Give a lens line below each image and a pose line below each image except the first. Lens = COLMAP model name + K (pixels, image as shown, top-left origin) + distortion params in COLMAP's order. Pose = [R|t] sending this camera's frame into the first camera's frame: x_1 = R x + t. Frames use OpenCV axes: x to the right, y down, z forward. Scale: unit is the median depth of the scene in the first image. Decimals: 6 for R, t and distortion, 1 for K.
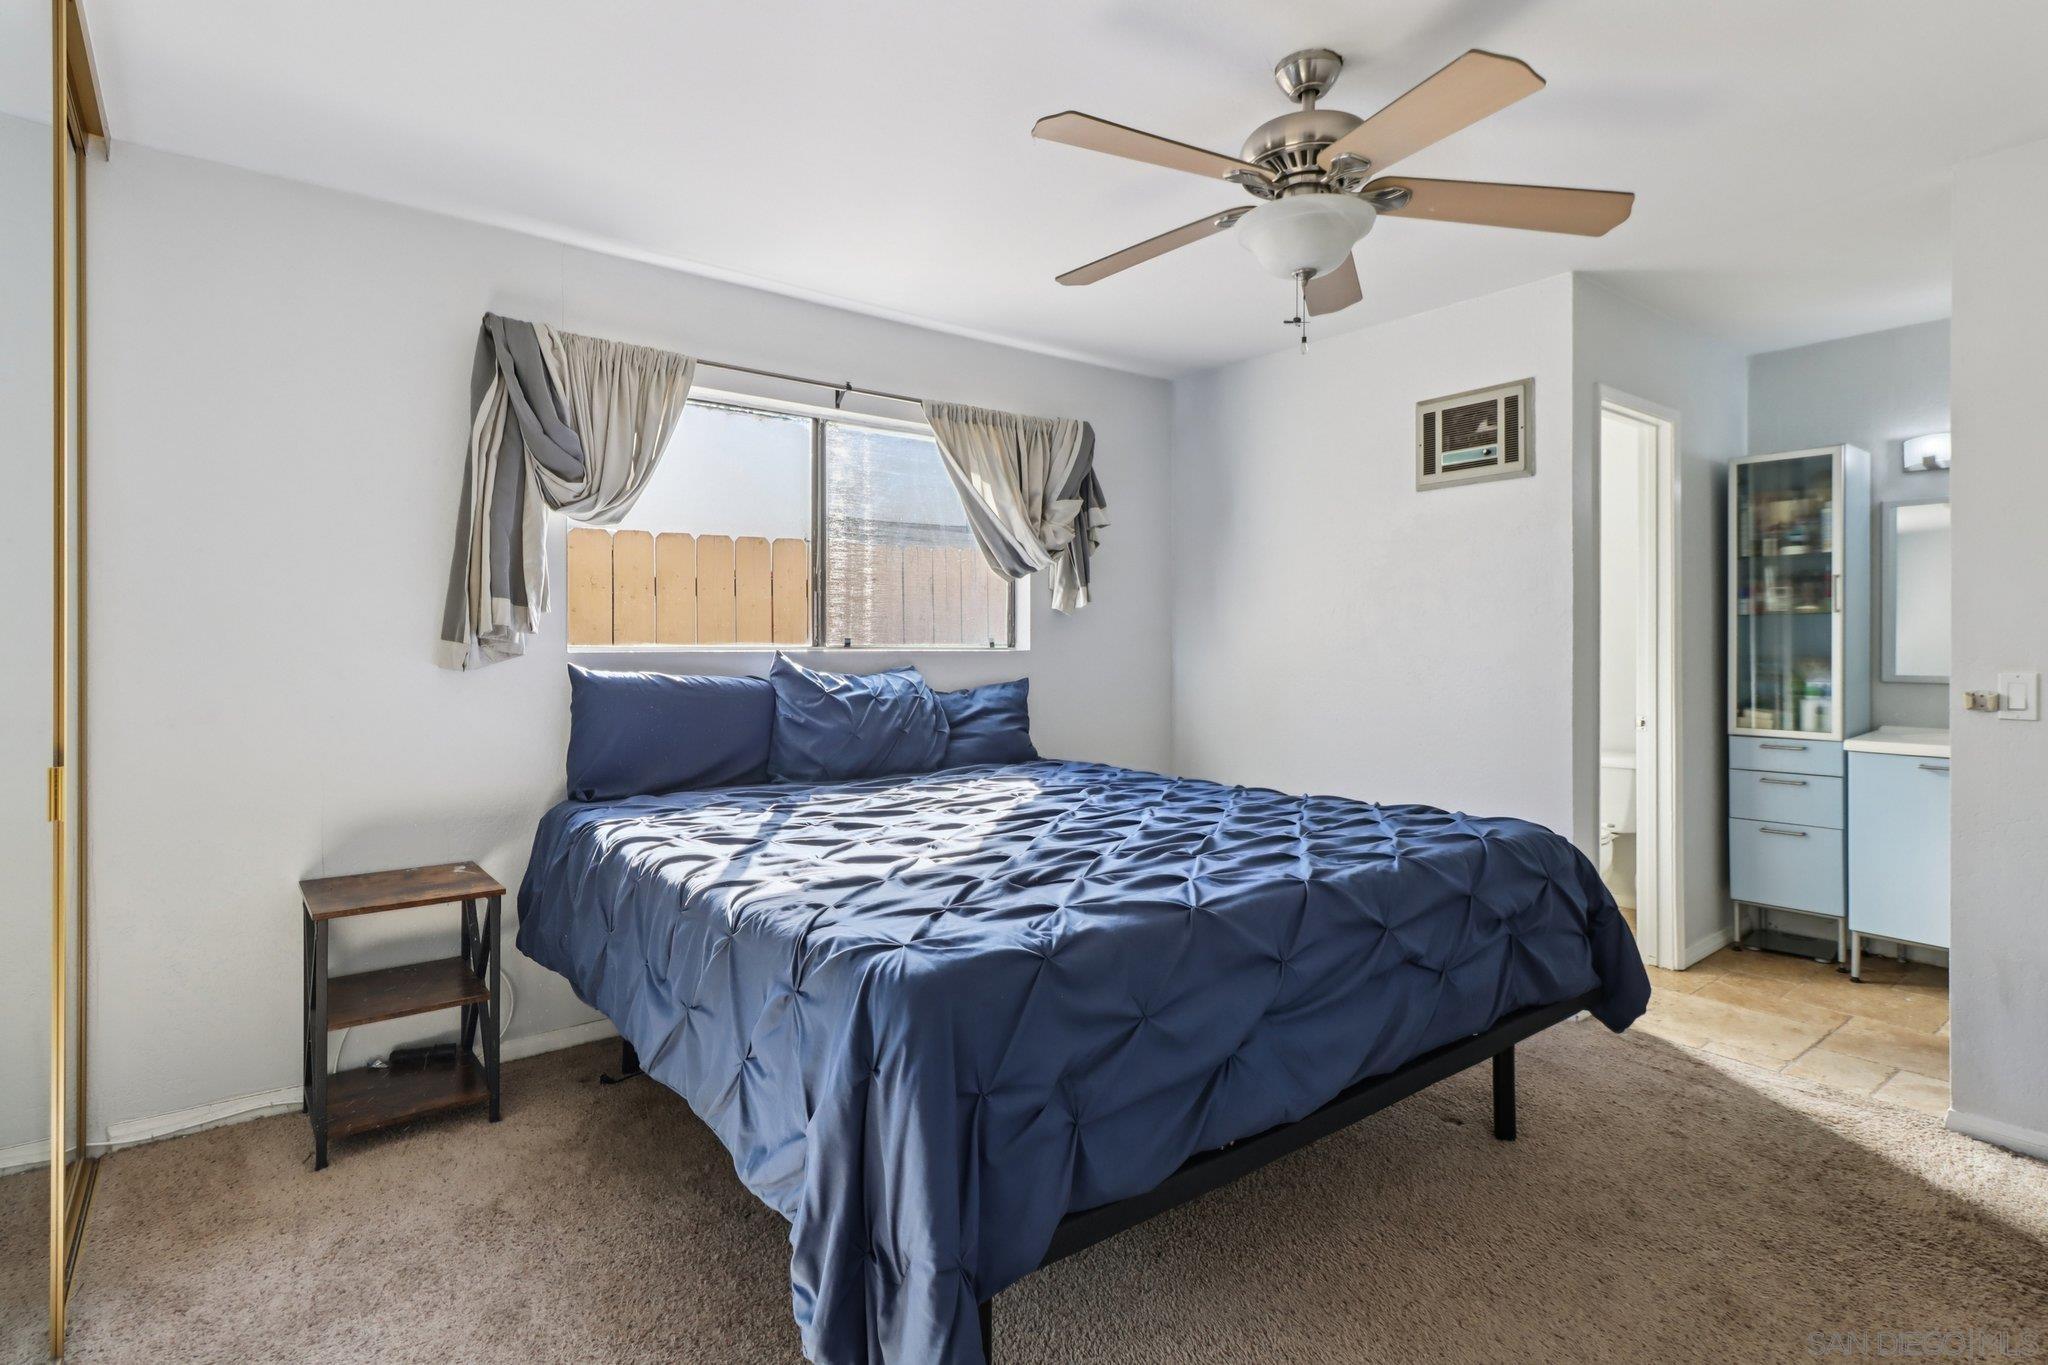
lens RADIAL K [[966.4, 0, 1021.9], [0, 966.4, 637.7], [0, 0, 1]] dist [-0.013297, 0.000140]
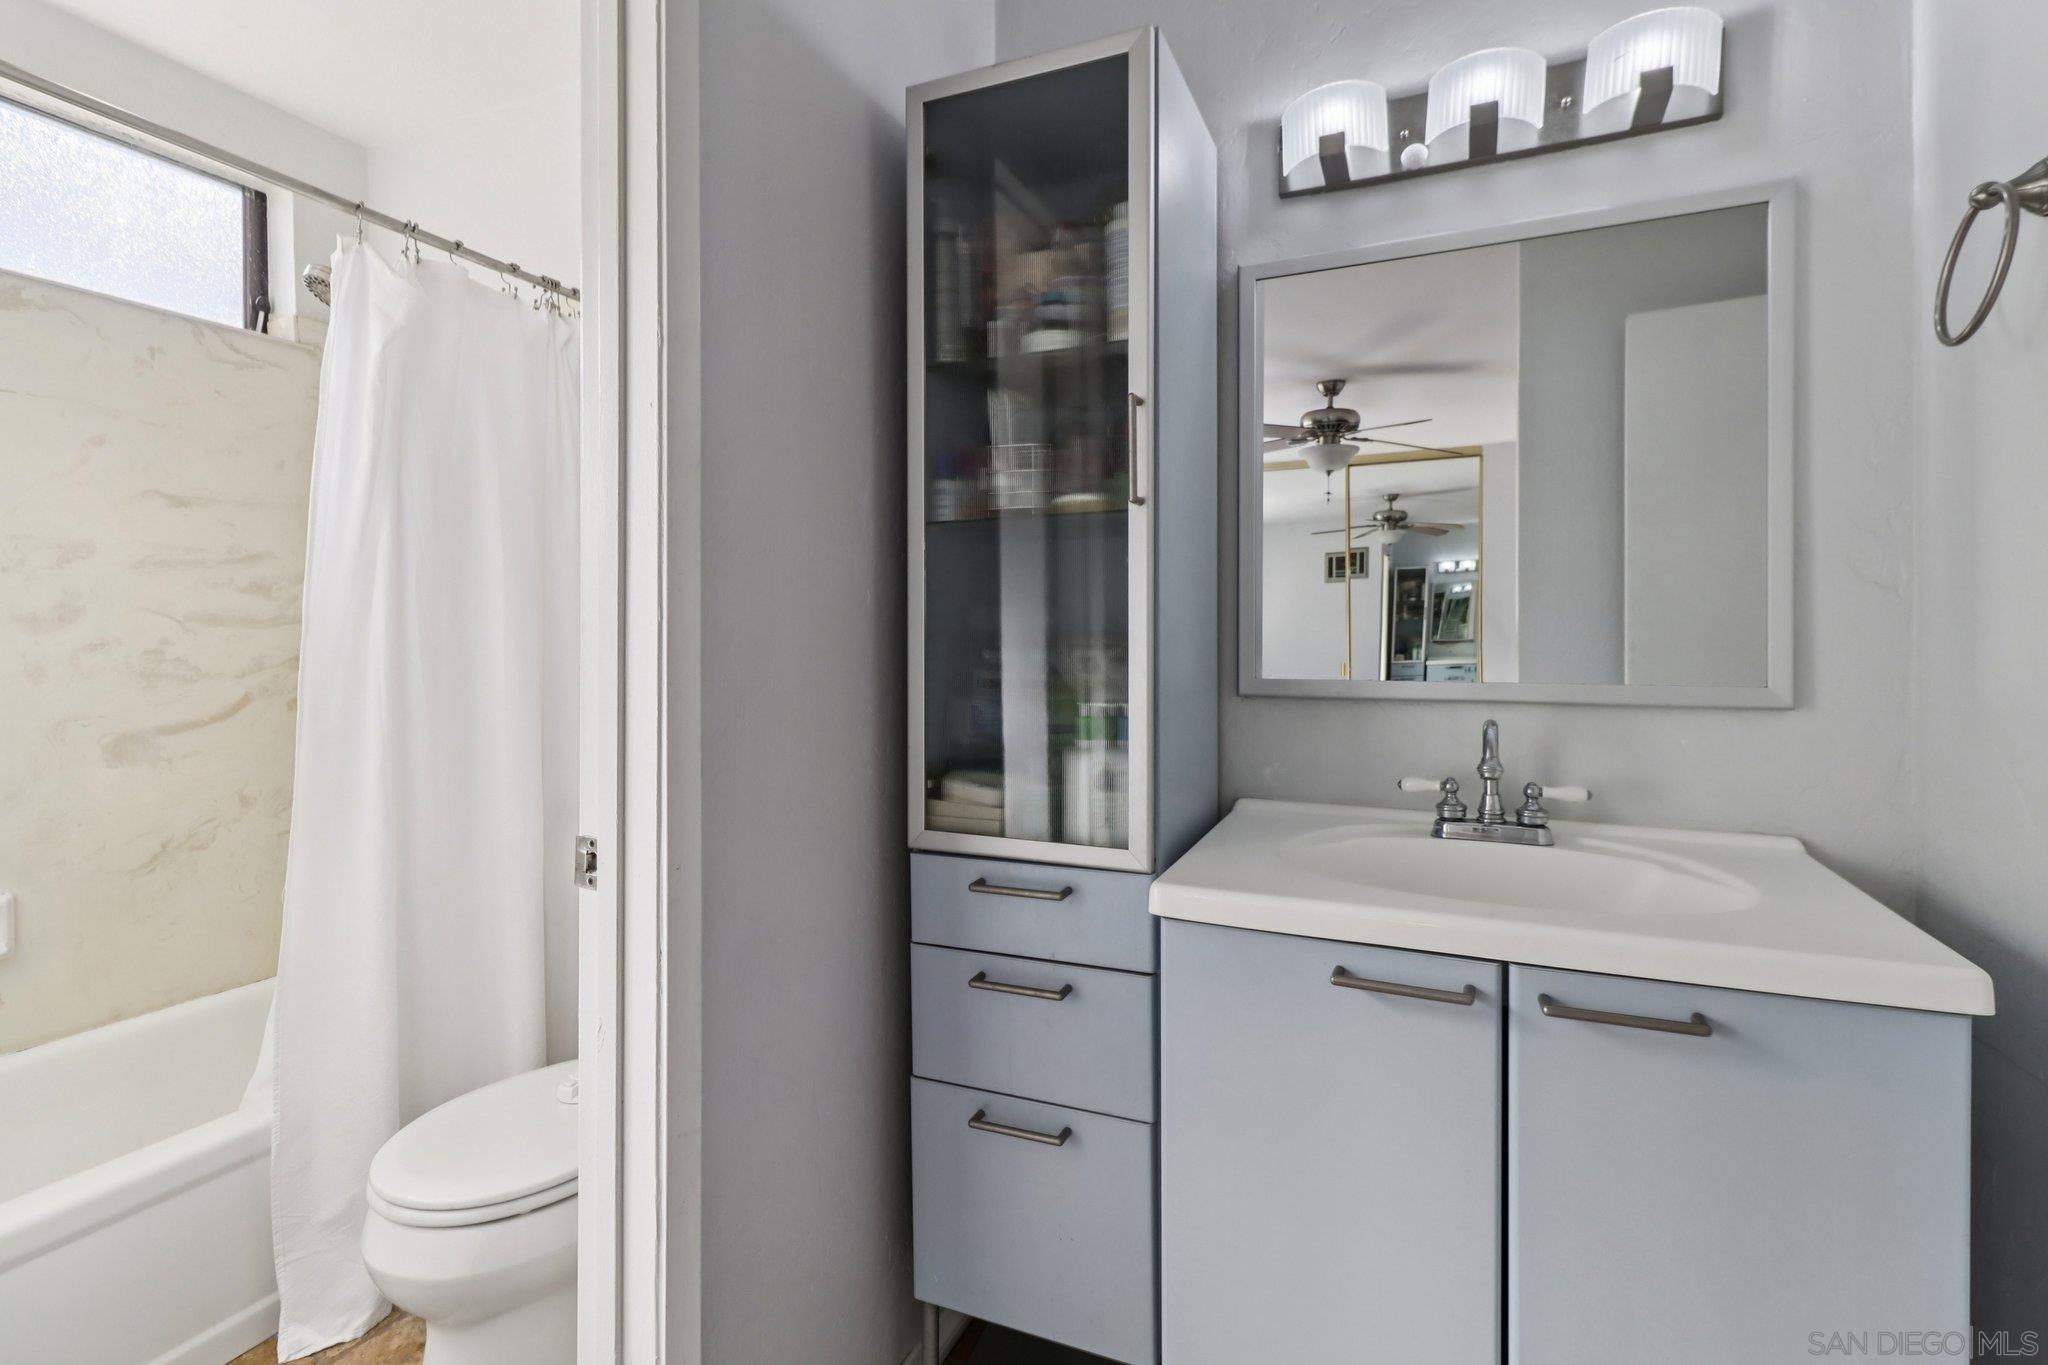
lens RADIAL K [[944.1, 0, 997.9], [0, 944.1, 638.5], [0, 0, 1]] dist [0.010678, 0.000139]
pose [[0.886107, 0.001720, 0.463478, 0.616415], [-0.000411, 0.999996, -0.002925, 0.022356], [-0.463481, 0.002402, 0.886104, 0.684174]]
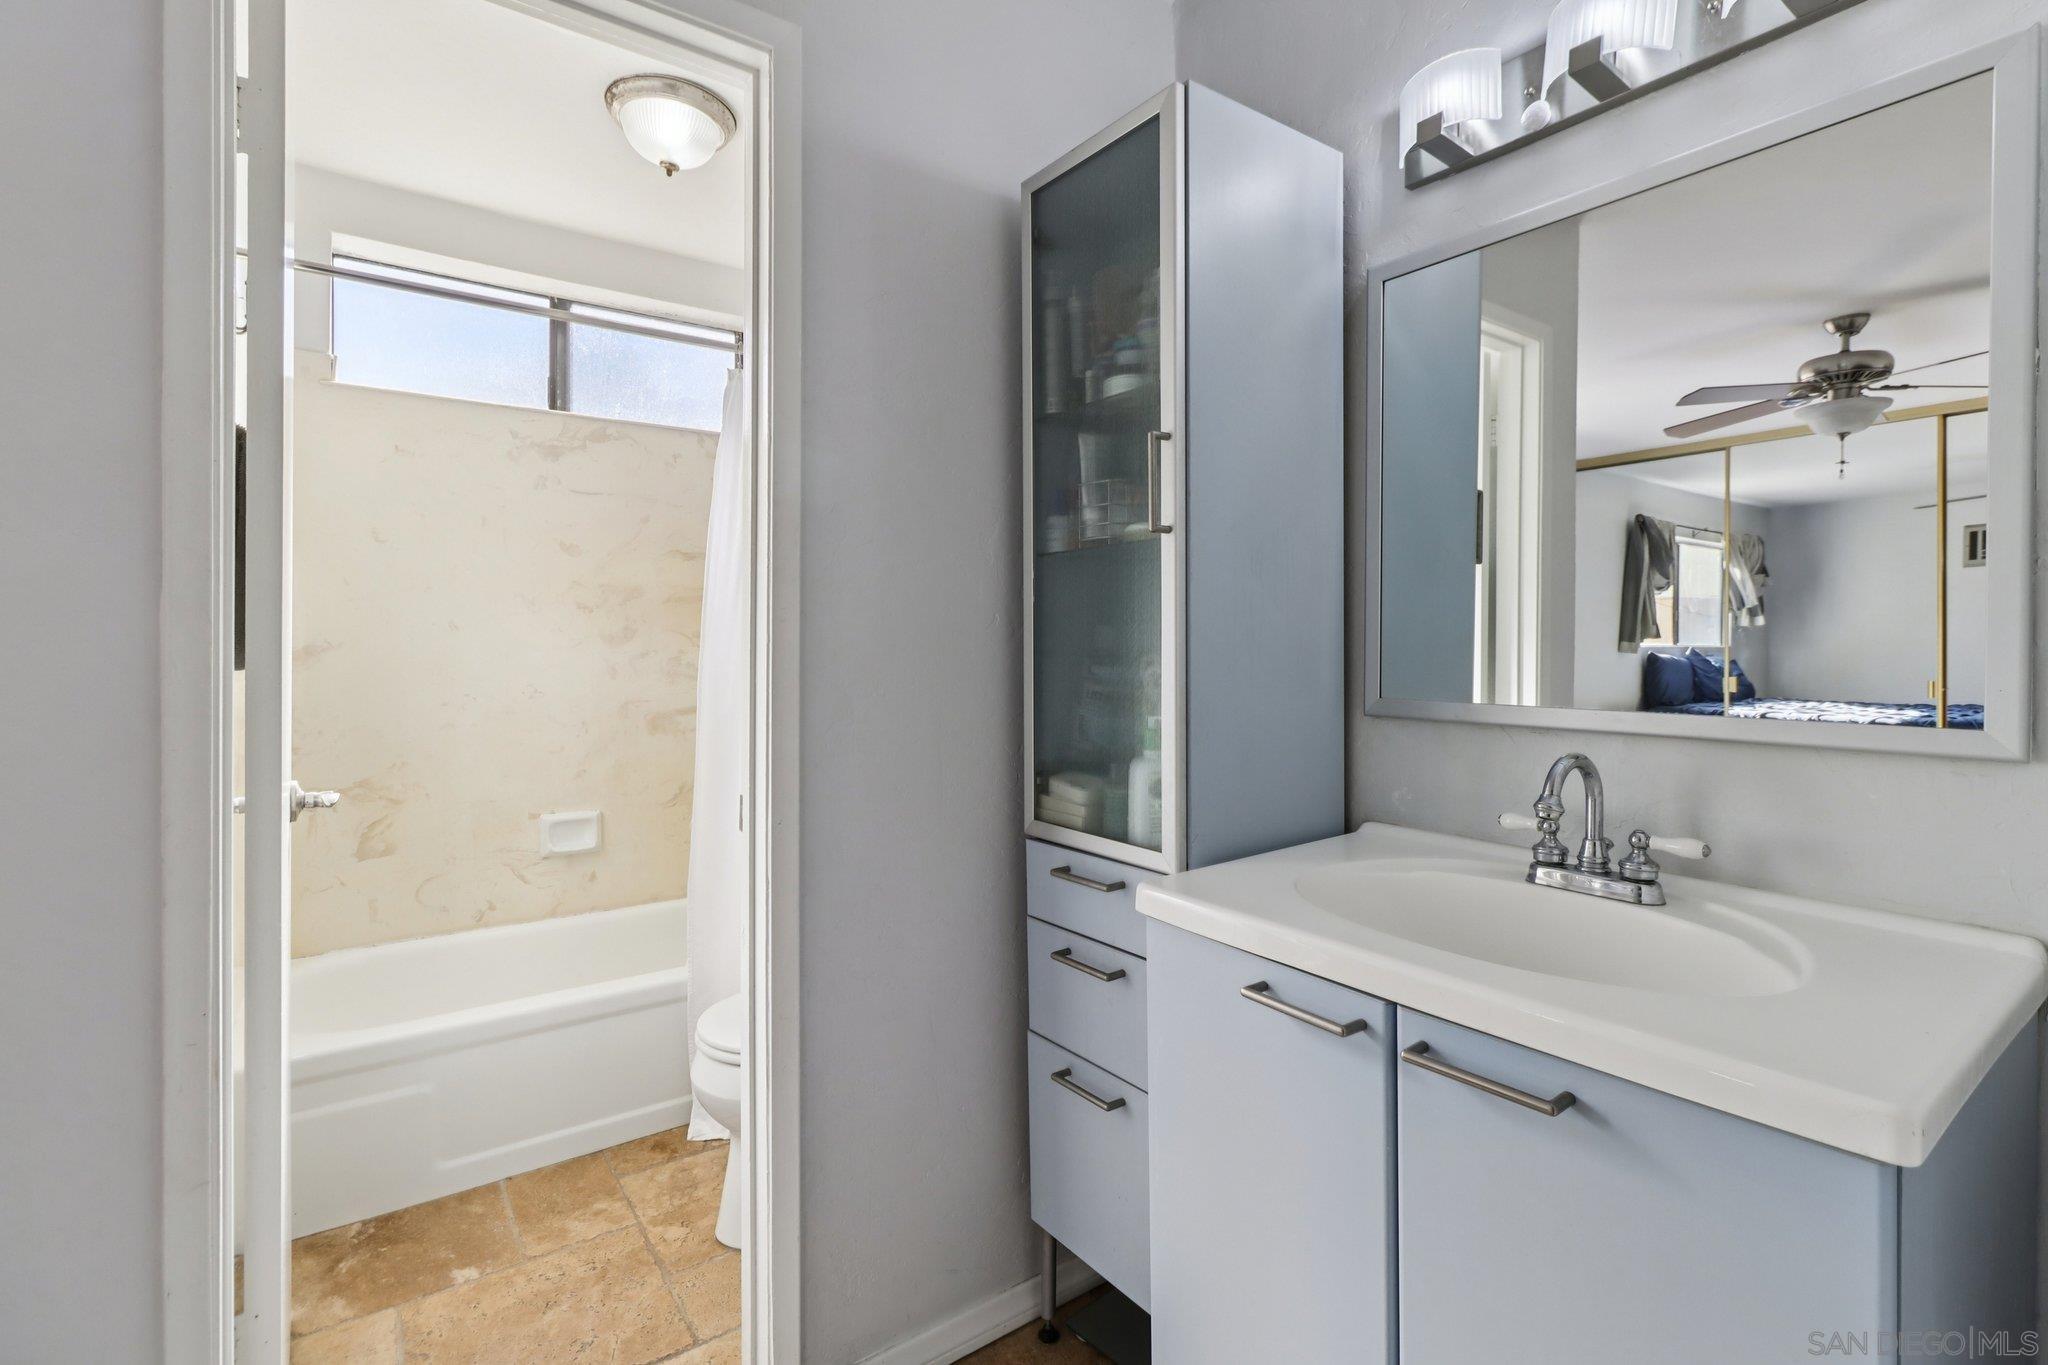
lens RADIAL K [[965.9, 0, 1070.4], [0, 965.9, 649.7], [0, 0, 1]] dist [0.005596, 0.000301]
pose [[0.999264, 0.003133, -0.038223, 0.794499], [-0.002980, 0.999987, 0.004062, 0.017054], [0.038235, -0.003945, 0.999261, 0.588702]]
